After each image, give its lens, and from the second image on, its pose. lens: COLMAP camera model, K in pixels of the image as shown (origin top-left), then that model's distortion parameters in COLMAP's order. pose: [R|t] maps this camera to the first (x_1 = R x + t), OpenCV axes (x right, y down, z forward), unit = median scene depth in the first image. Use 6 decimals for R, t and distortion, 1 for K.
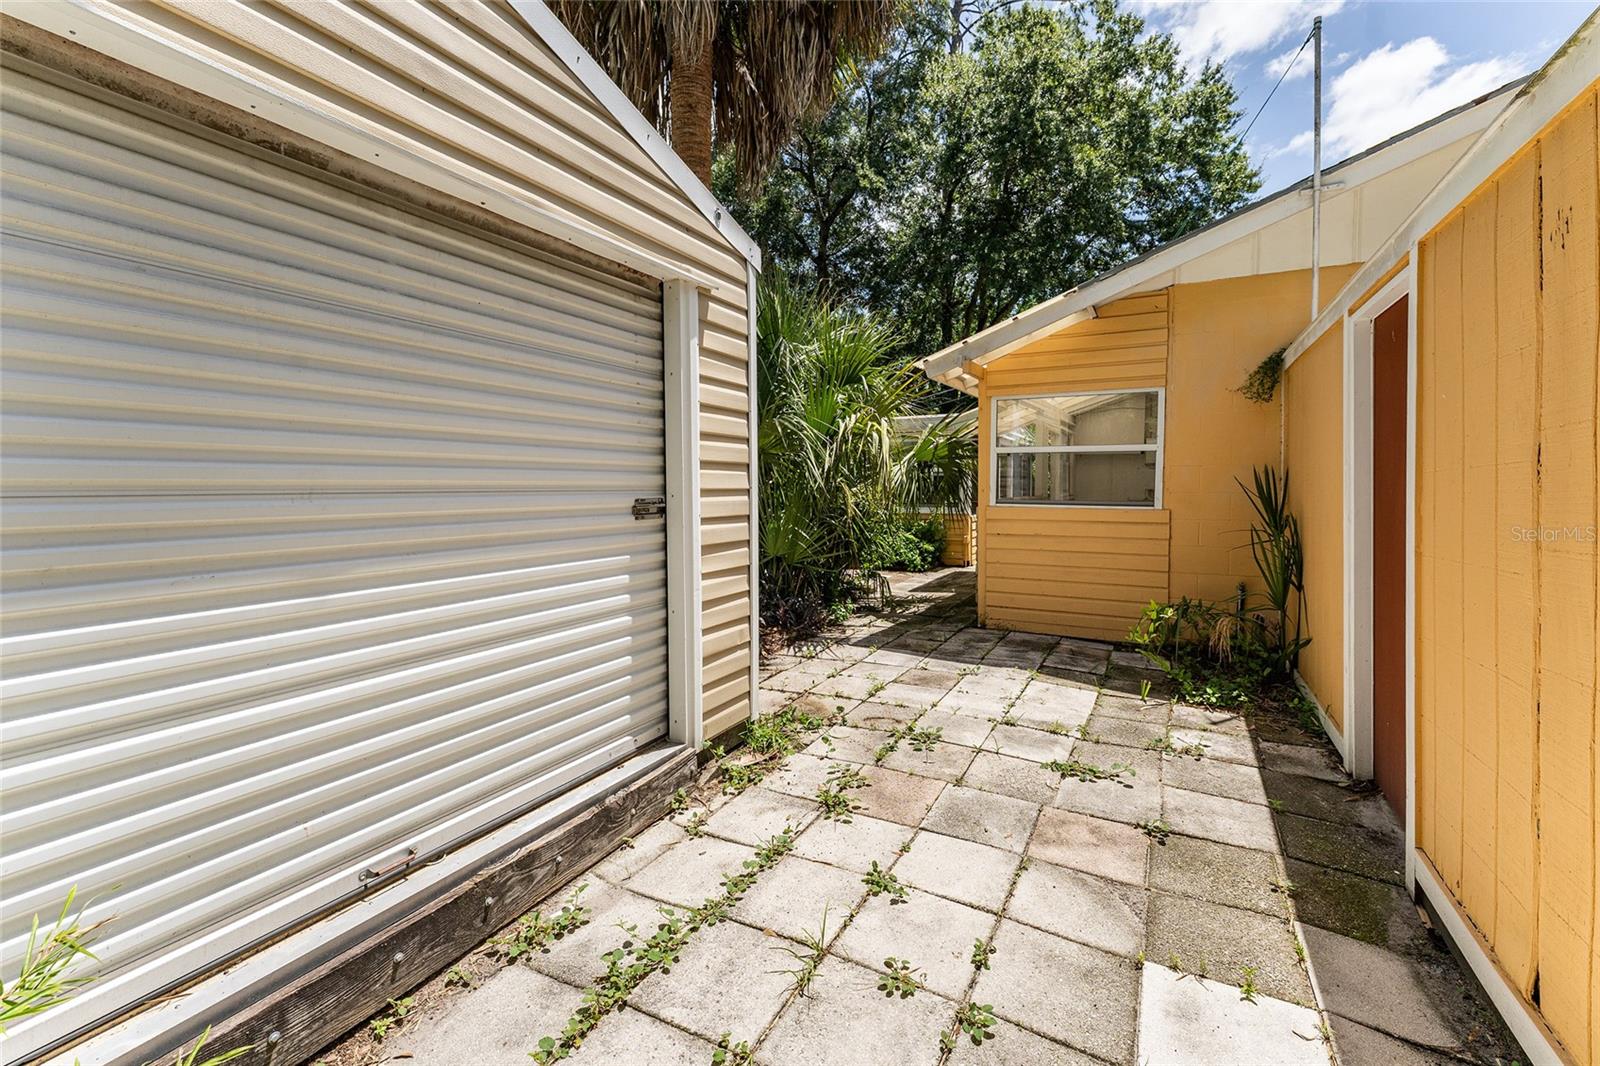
lens RADIAL K [[645.1, 0, 841.1], [0, 645.1, 492.5], [0, 0, 1]] dist [-0.000251, -0.000088]
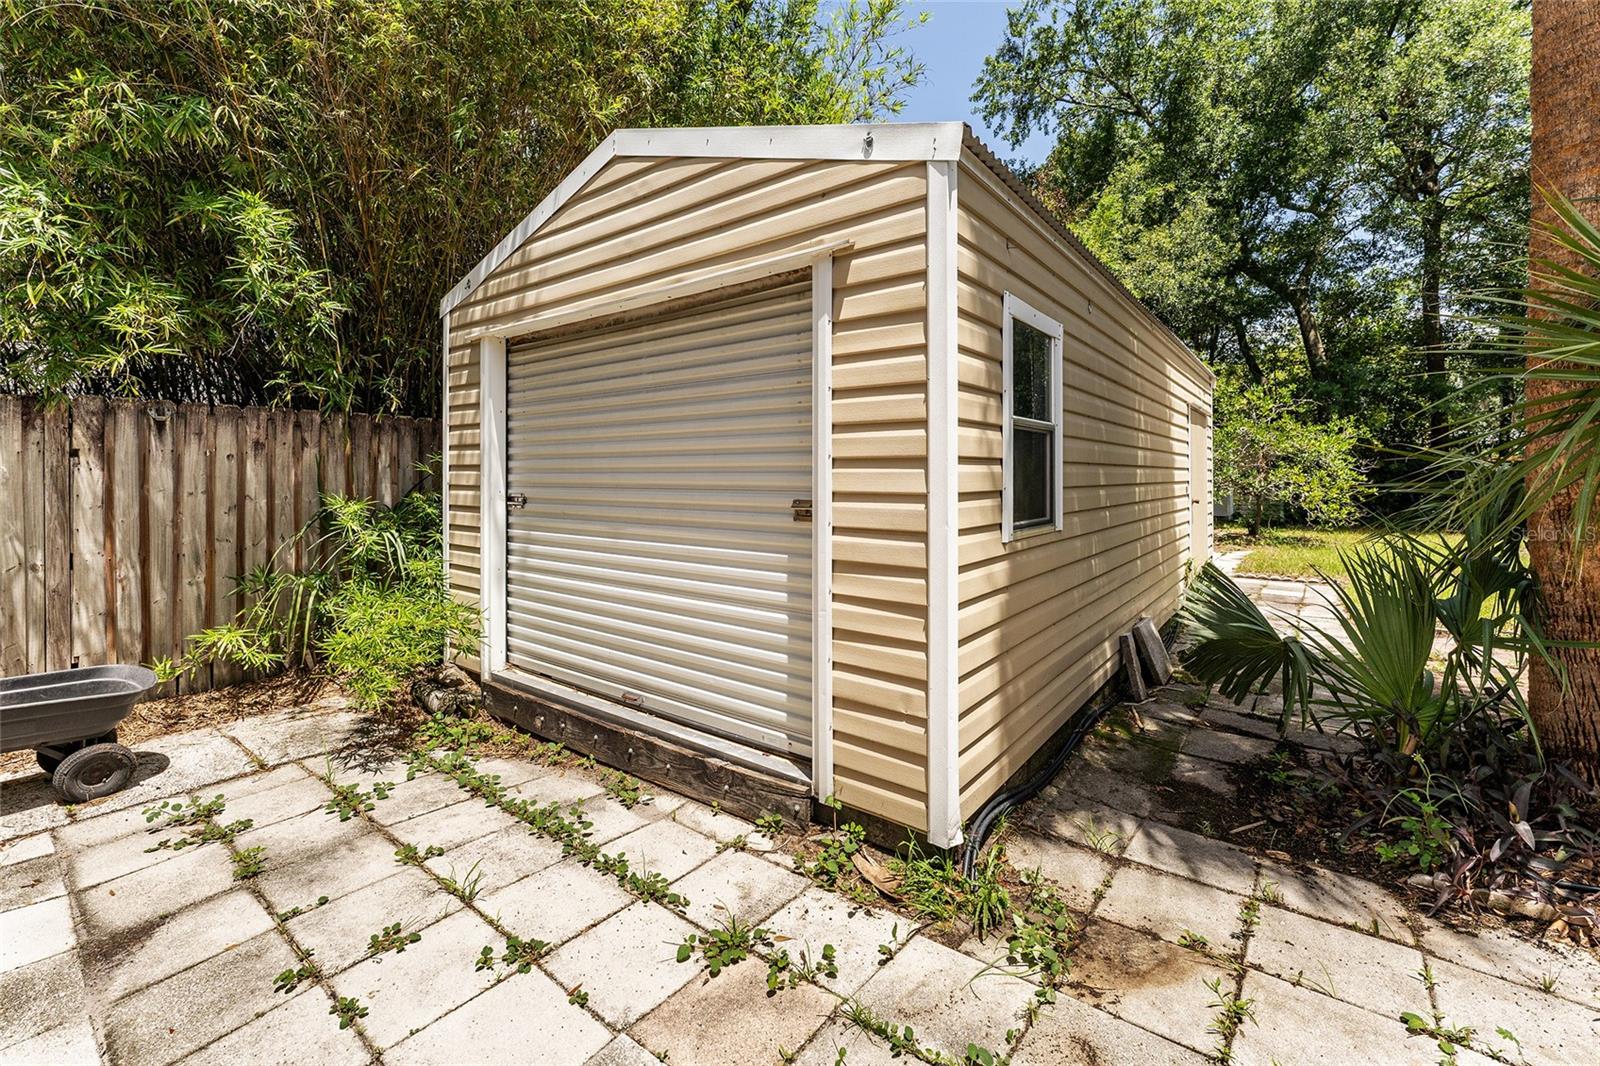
lens RADIAL K [[670.3, 0, 799.3], [0, 670.3, 466.4], [0, 0, 1]] dist [-0.001097, -0.000176]
pose [[-0.190330, -0.010741, -0.981661, 0.715166], [-0.011507, 0.999896, -0.008709, -0.033629], [0.981653, 0.009638, -0.190434, 1.245568]]
